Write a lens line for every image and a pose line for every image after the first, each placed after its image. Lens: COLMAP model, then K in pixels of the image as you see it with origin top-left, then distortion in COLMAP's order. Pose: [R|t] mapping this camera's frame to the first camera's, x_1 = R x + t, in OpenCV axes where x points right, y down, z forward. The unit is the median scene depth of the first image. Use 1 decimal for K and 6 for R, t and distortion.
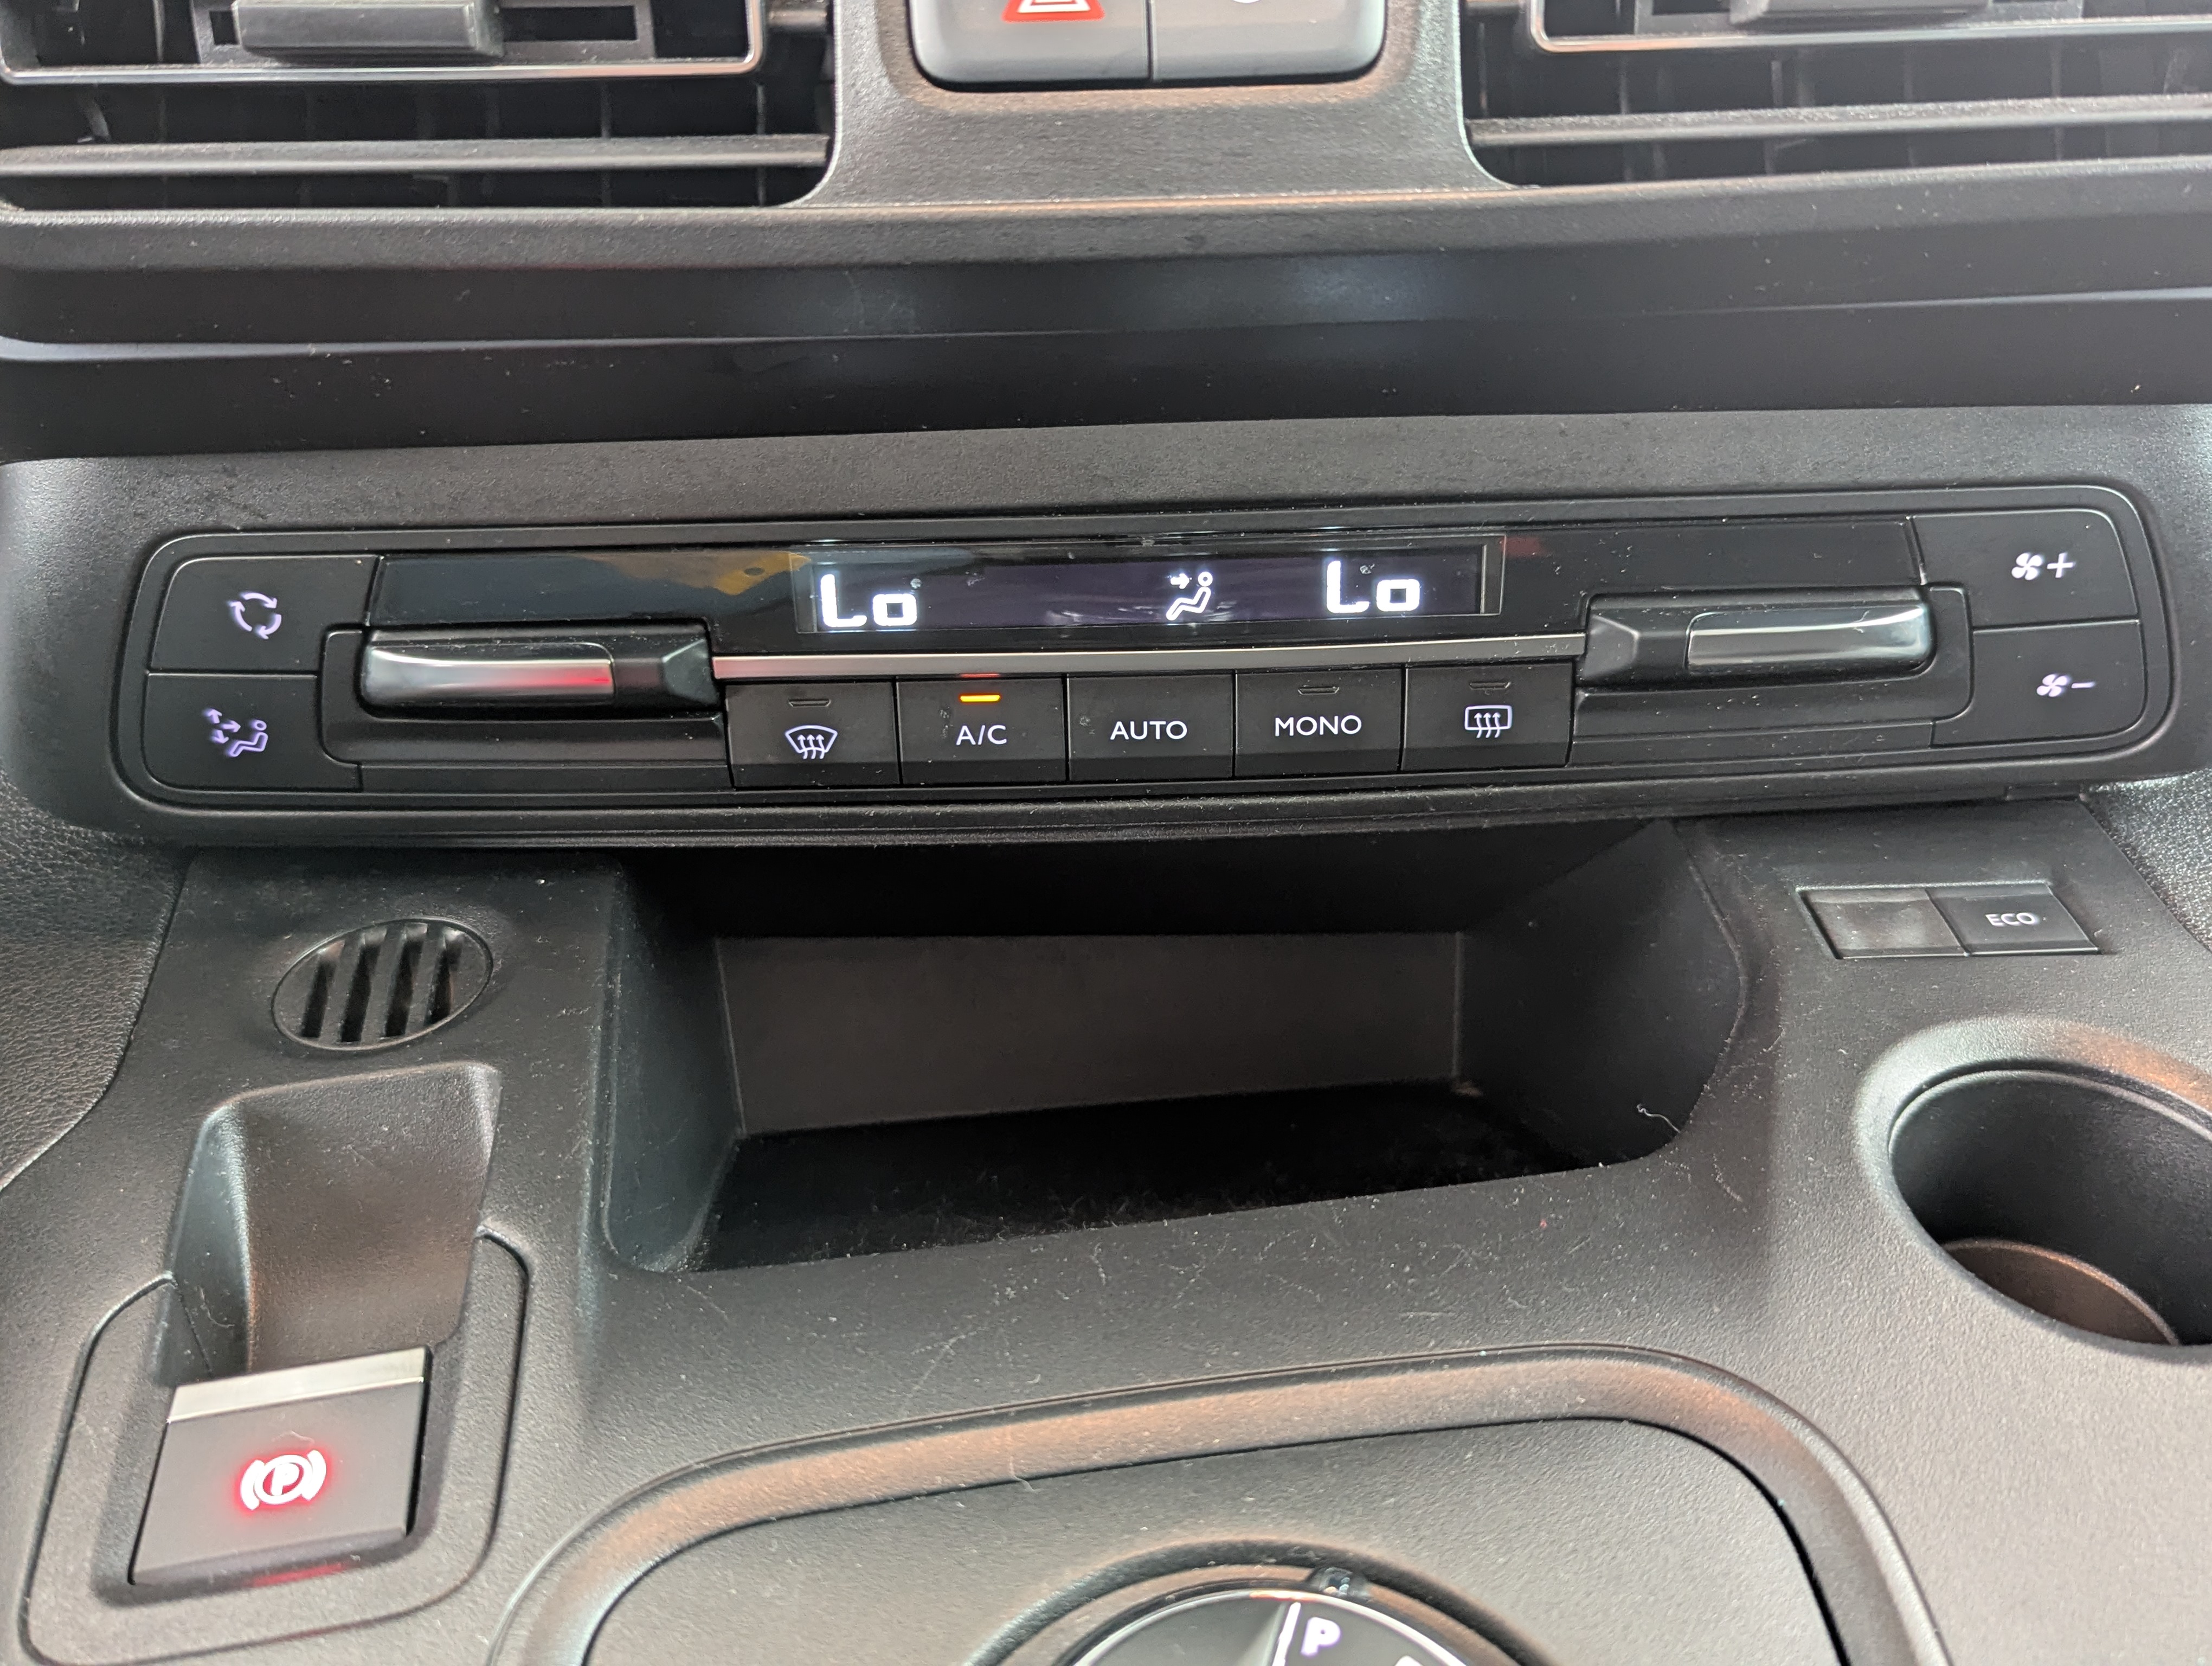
lens RADIAL K [[2009.0, 0, 1116.3], [0, 2009.0, 817.0], [0, 0, 1]] dist [0.015774, 0.000000]
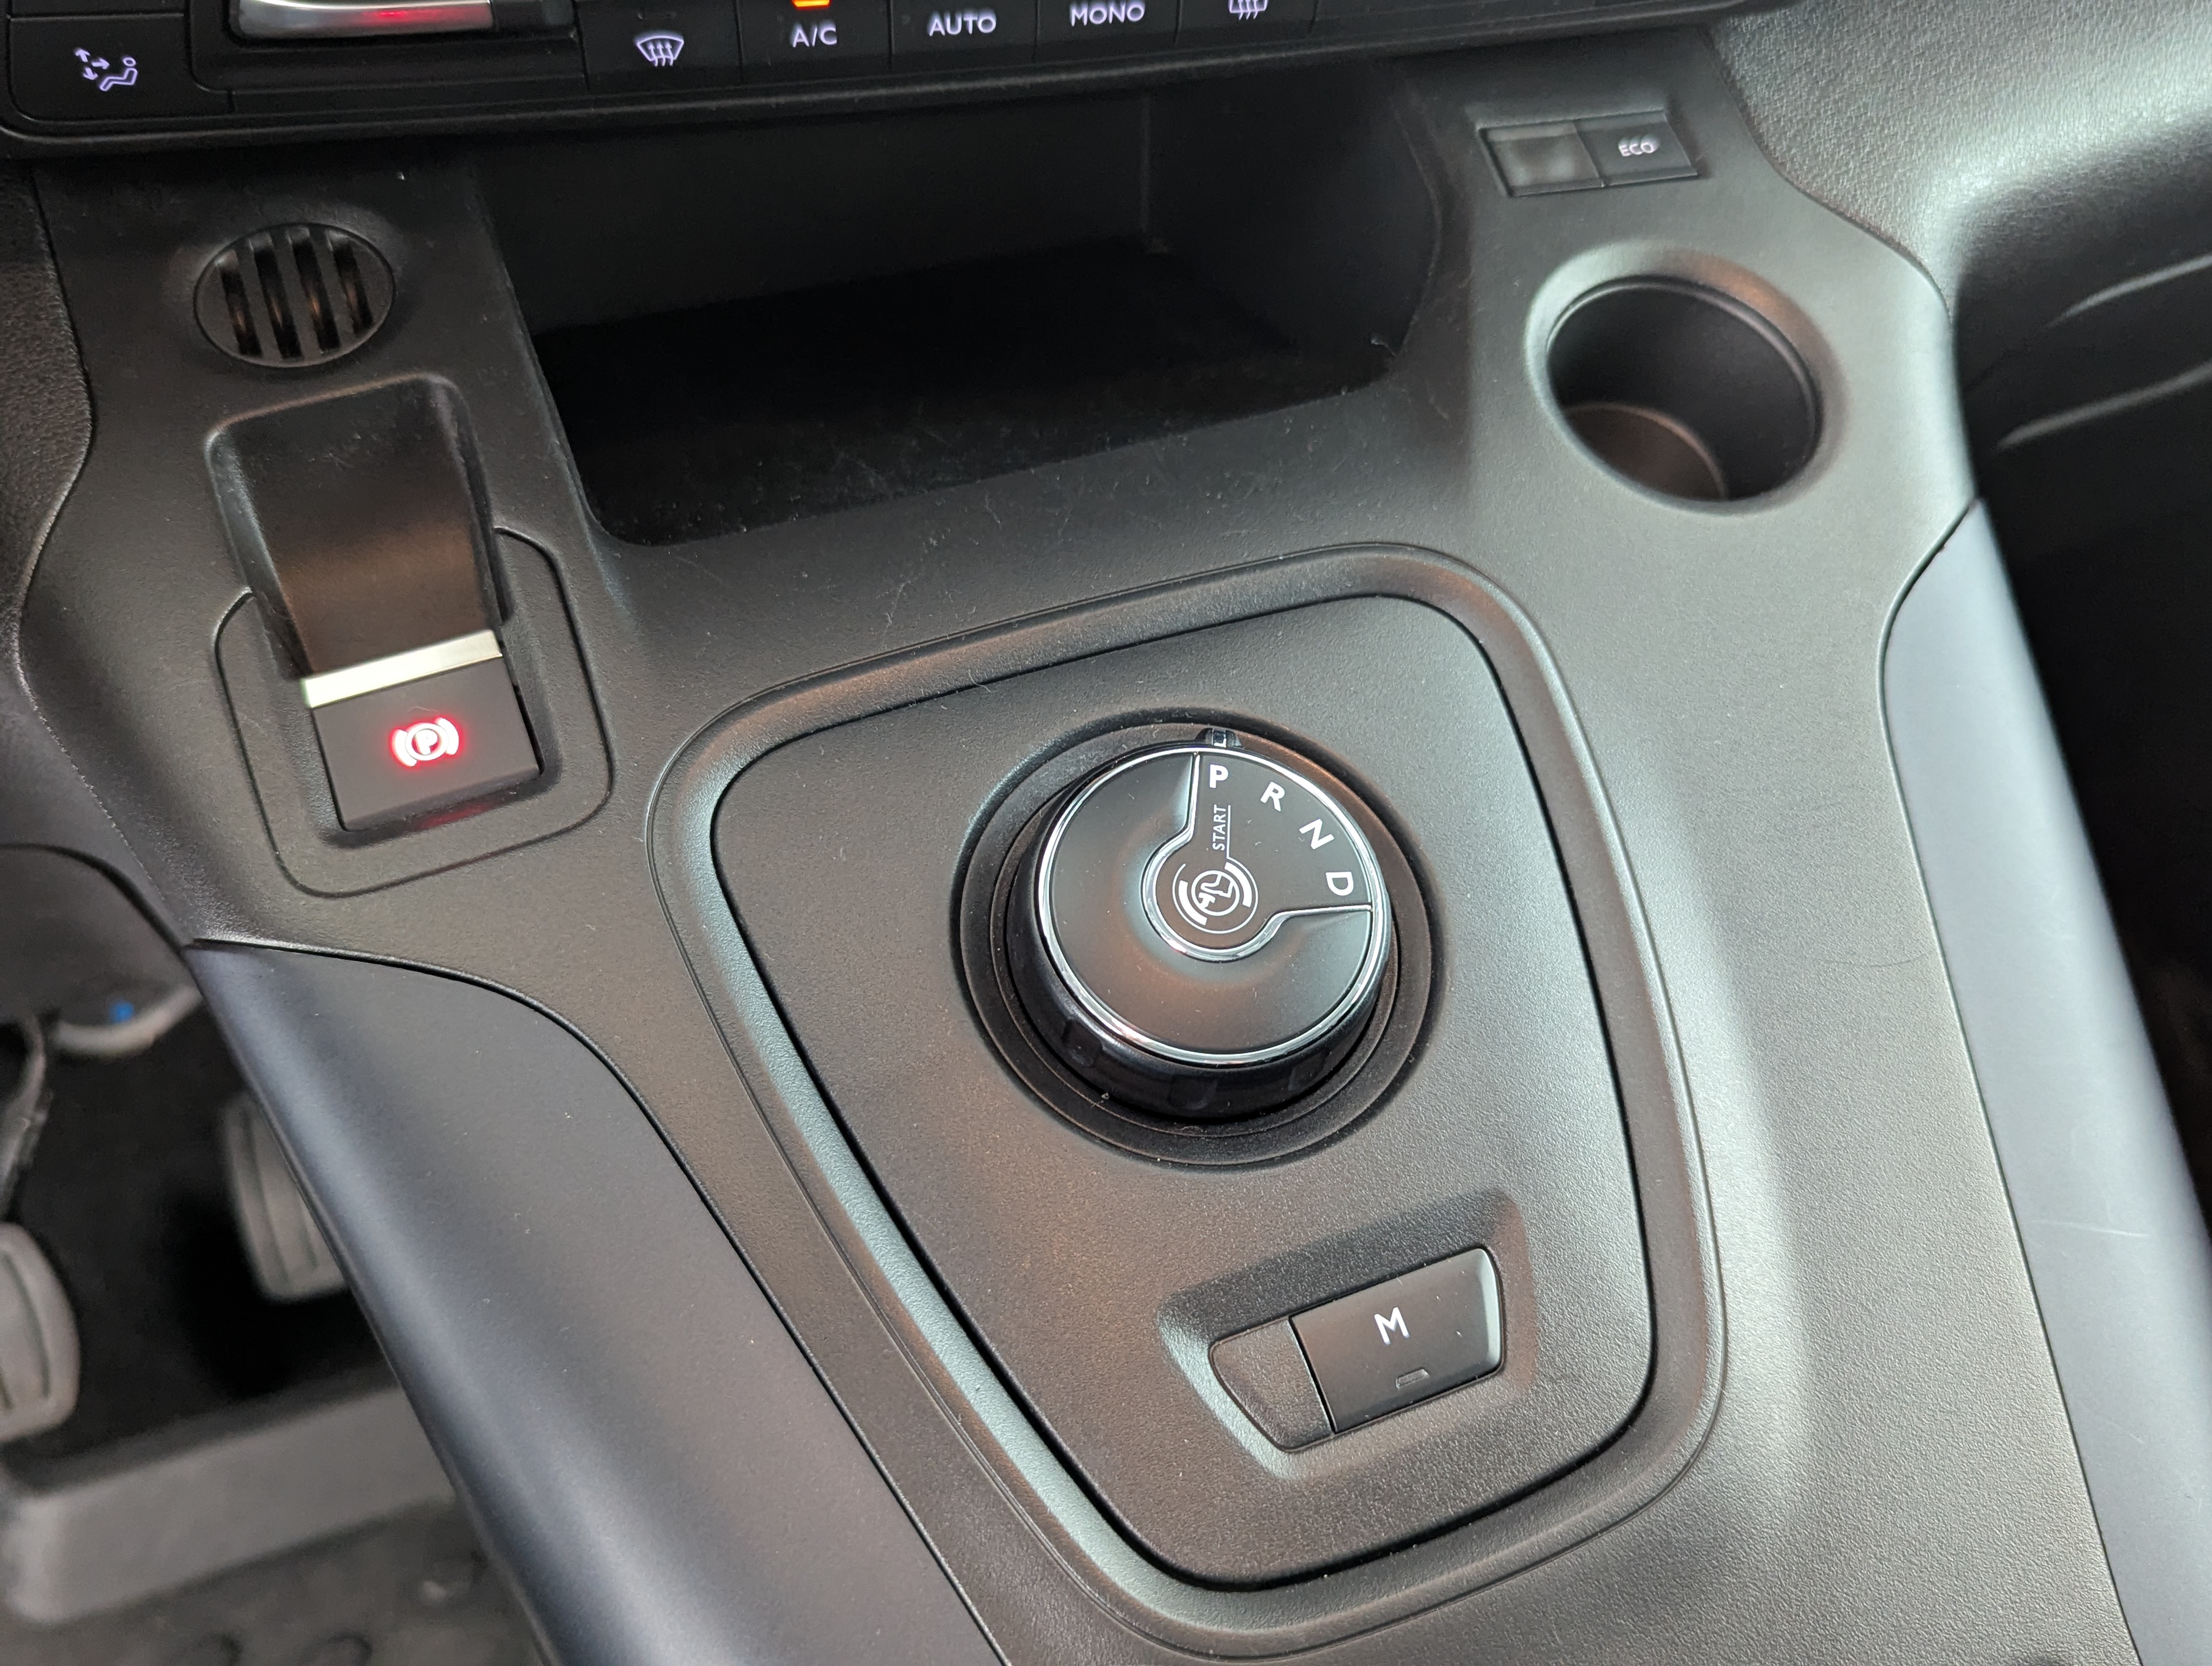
lens RADIAL K [[2009.0, 0, 1112.7], [0, 2009.0, 813.8], [0, 0, 1]] dist [0.015774, 0.000000]
pose [[0.971085, -0.126196, 0.202653, -0.201391], [0.012937, 0.875437, 0.483159, -0.215903], [-0.238383, -0.466566, 0.851757, -0.212013]]
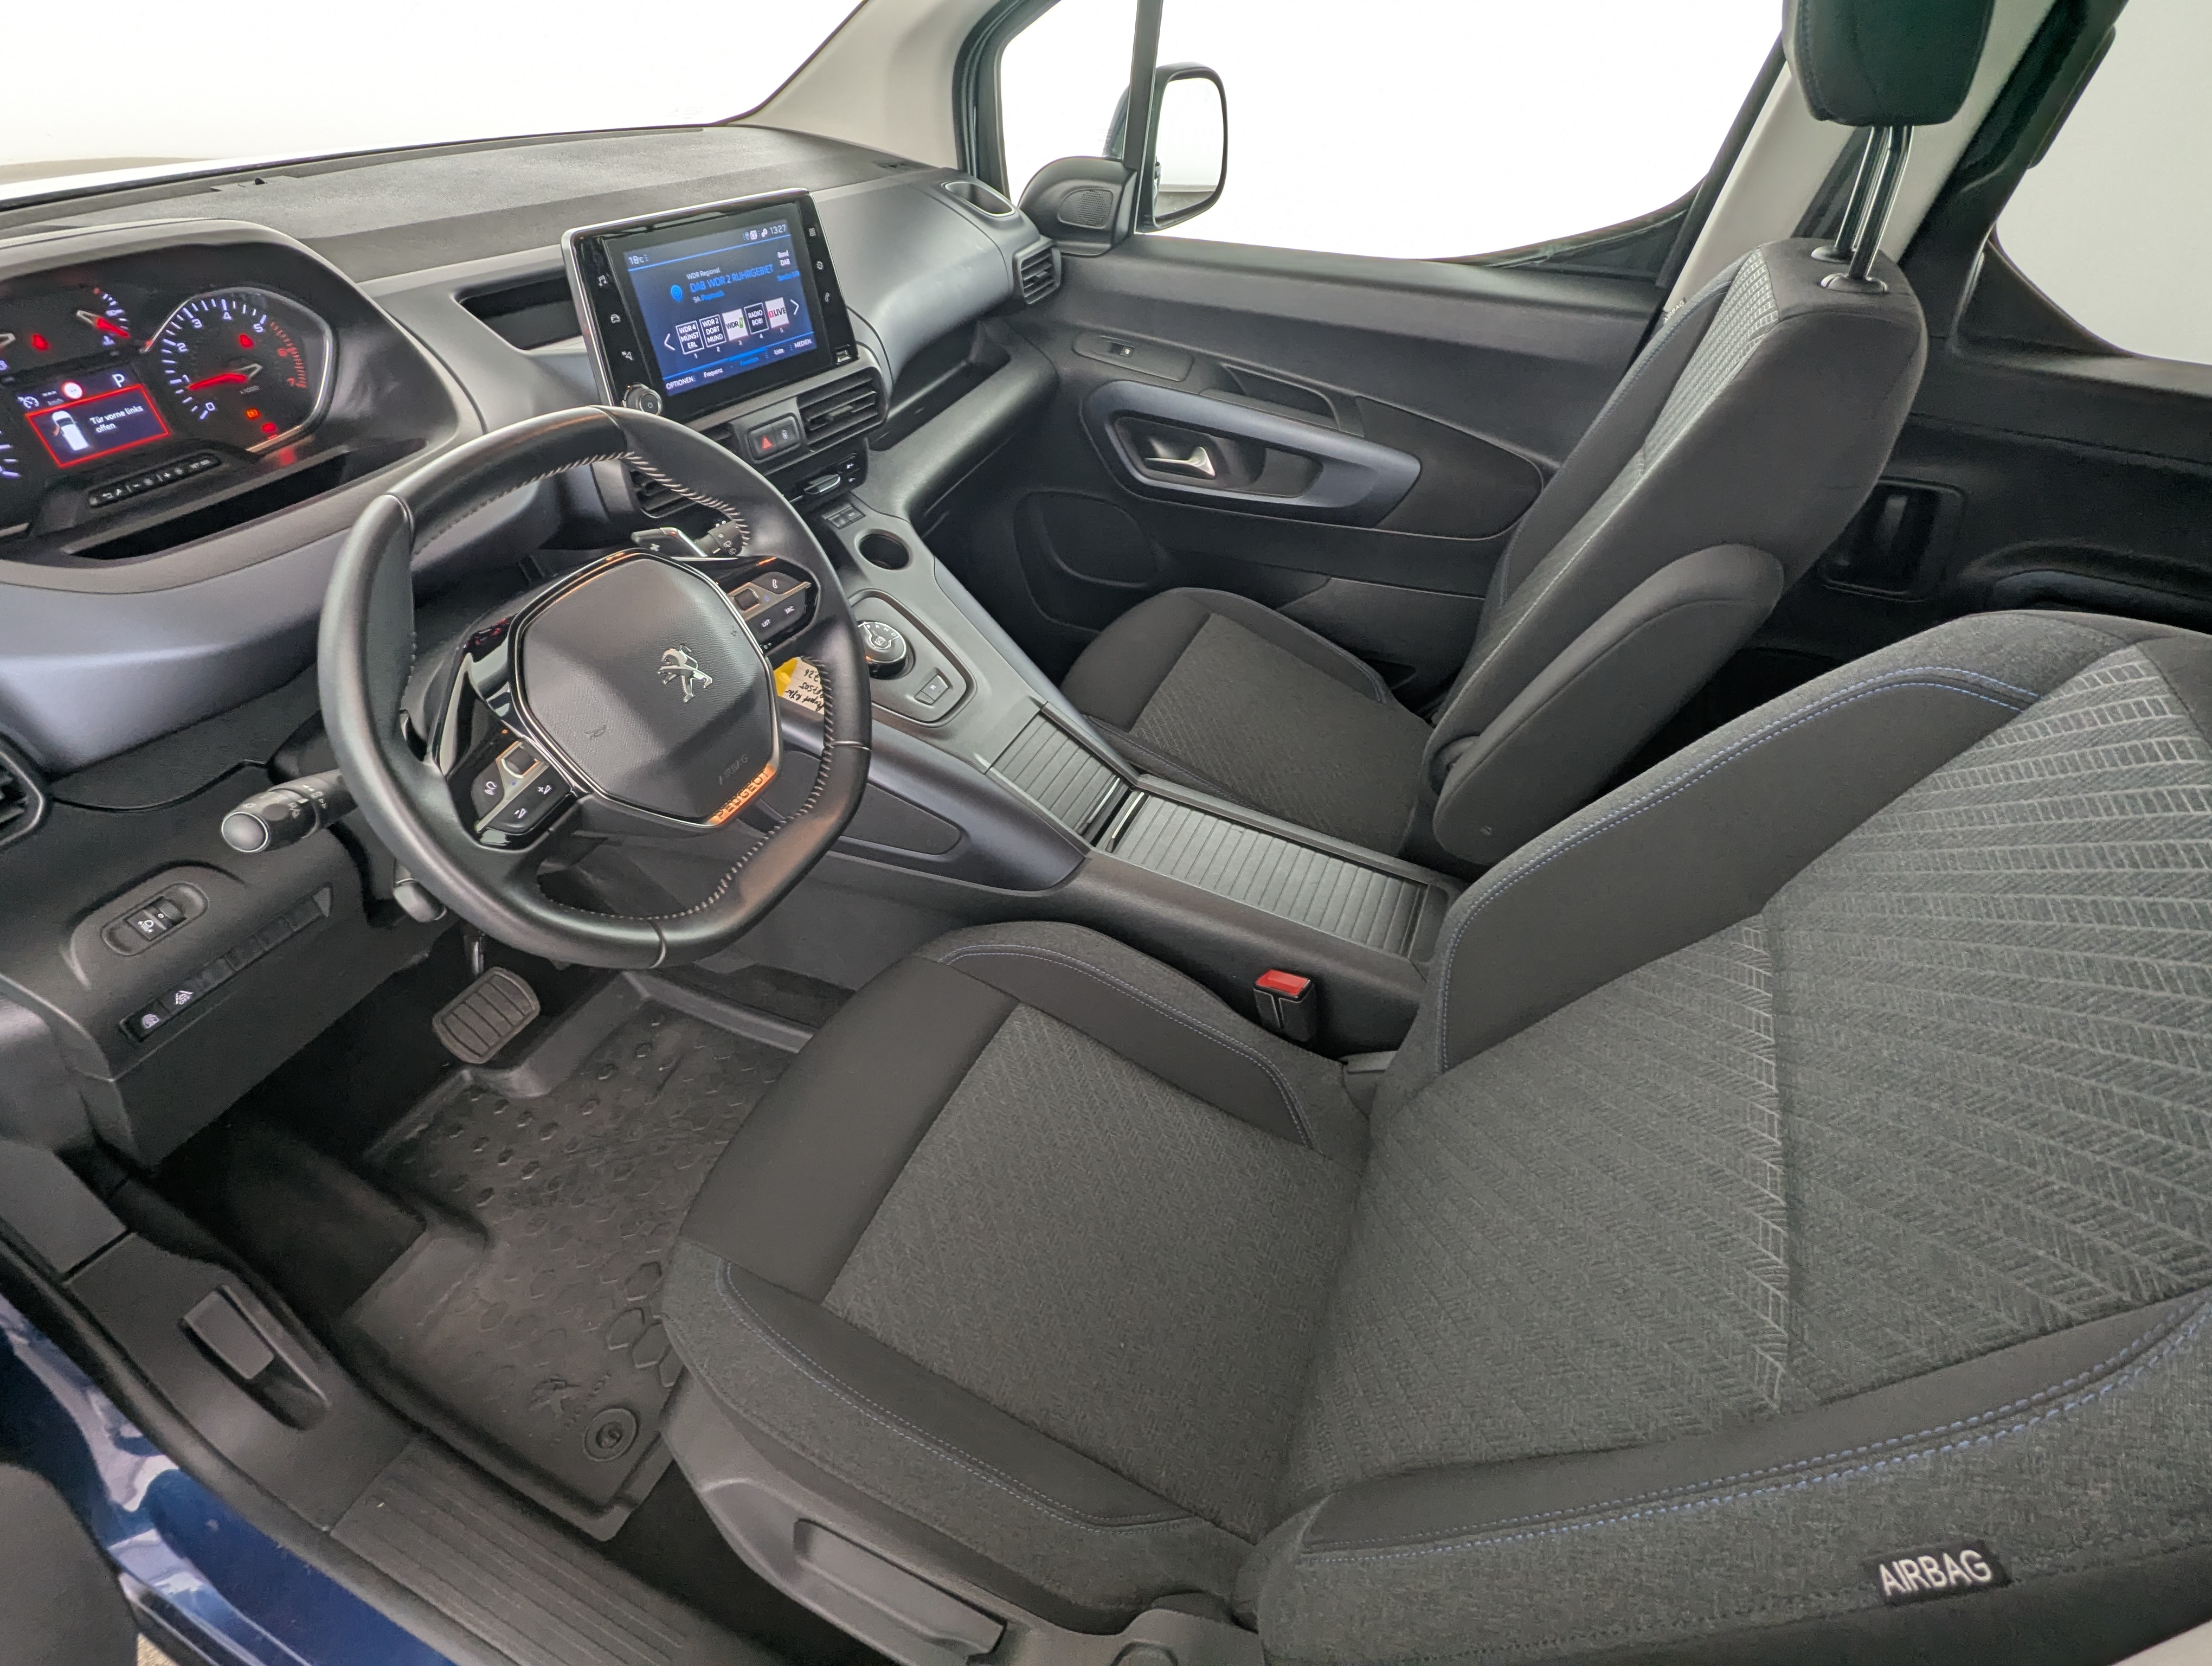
lens RADIAL K [[1042.8, 0, 1098.2], [0, 1042.8, 827.8], [0, 0, 1]] dist [-0.004010, 0.001265]
pose [[0.529744, -0.513817, 0.674807, -2.264491], [0.112010, 0.831028, 0.544836, -0.995556], [-0.840729, -0.213038, 0.497784, -1.880215]]
